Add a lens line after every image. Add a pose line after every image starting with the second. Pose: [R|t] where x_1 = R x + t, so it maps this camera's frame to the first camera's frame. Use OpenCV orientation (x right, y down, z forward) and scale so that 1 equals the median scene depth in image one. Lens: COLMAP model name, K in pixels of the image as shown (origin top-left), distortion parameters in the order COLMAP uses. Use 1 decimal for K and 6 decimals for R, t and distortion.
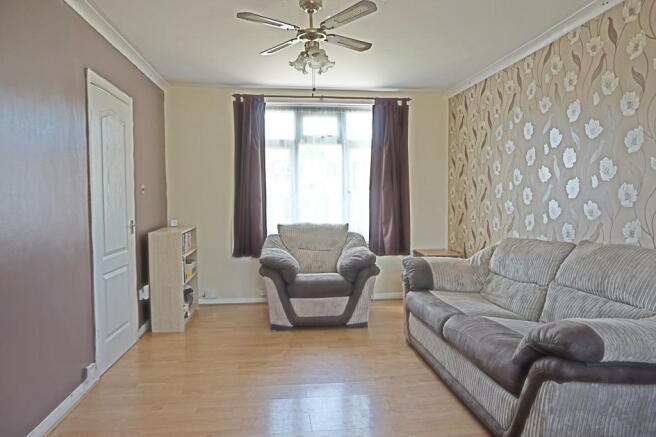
lens RADIAL K [[440.9, 0, 328.0], [0, 440.9, 218.5], [0, 0, 1]] dist [-0.034050, 0.006415]
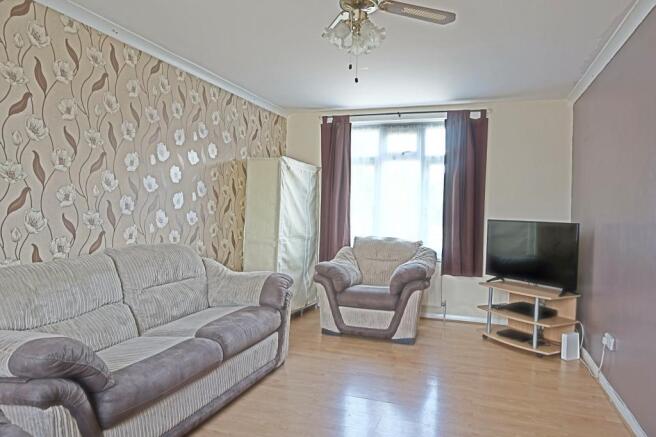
lens RADIAL K [[442.6, 0, 328.0], [0, 442.6, 218.5], [0, 0, 1]] dist [0.002510, 0.001414]
pose [[0.905371, 0.030508, -0.423524, 0.286182], [-0.045387, 0.998654, -0.025090, -0.001408], [0.422188, 0.041938, 0.905537, 0.011413]]
